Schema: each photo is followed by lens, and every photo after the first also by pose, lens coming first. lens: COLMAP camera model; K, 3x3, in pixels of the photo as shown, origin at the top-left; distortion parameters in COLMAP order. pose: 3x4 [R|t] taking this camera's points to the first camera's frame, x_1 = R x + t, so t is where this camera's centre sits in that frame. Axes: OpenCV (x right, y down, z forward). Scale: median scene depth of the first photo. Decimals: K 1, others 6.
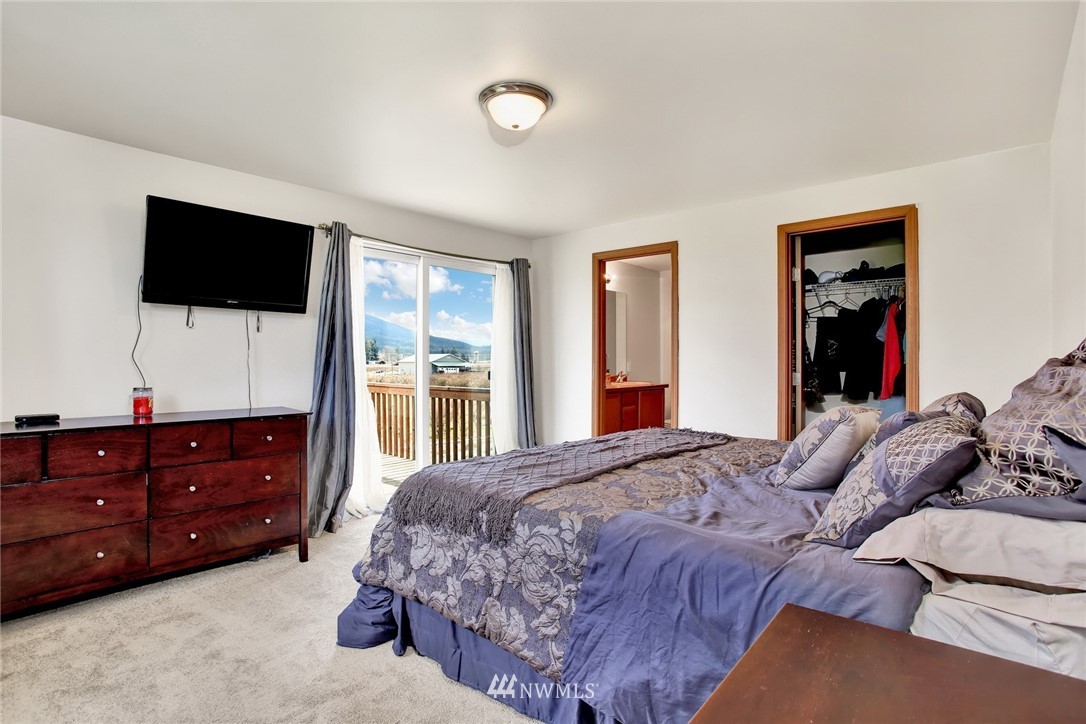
lens RADIAL K [[540.5, 0, 542.5], [0, 540.5, 356.4], [0, 0, 1]] dist [-0.062956, 0.021785]
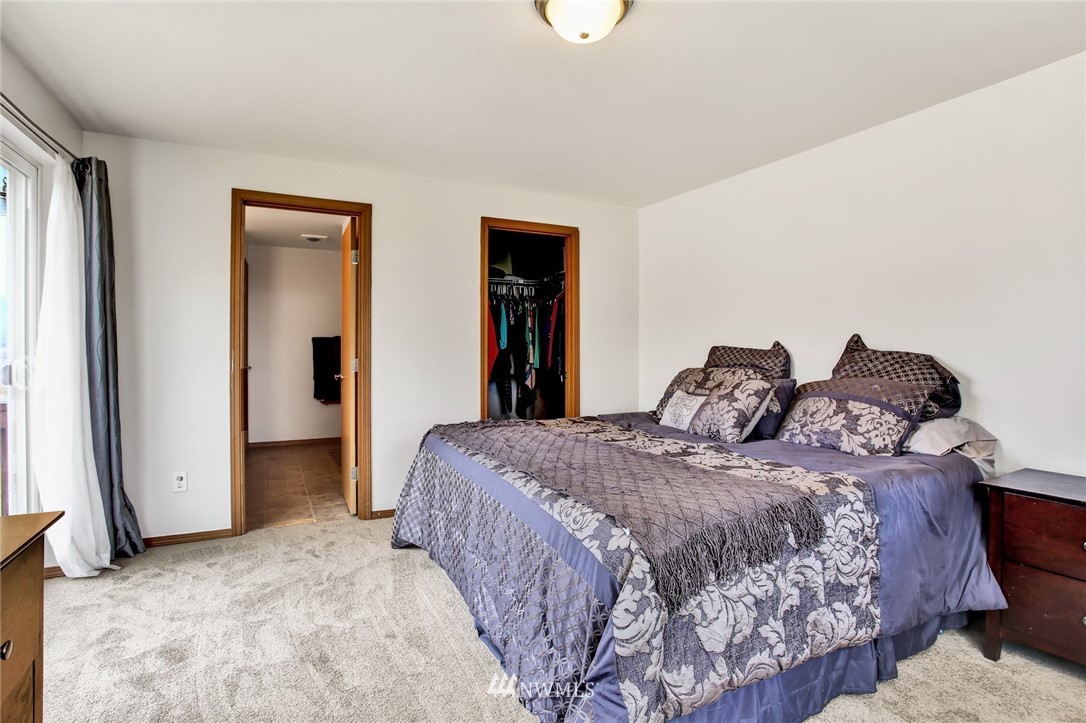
lens RADIAL K [[540.5, 0, 542.5], [0, 540.5, 355.9], [0, 0, 1]] dist [-0.062956, 0.021785]
pose [[0.352057, -0.010731, 0.935917, -0.979571], [-0.007019, 0.999876, 0.014104, 0.016407], [-0.935952, -0.011534, 0.351938, 1.021201]]
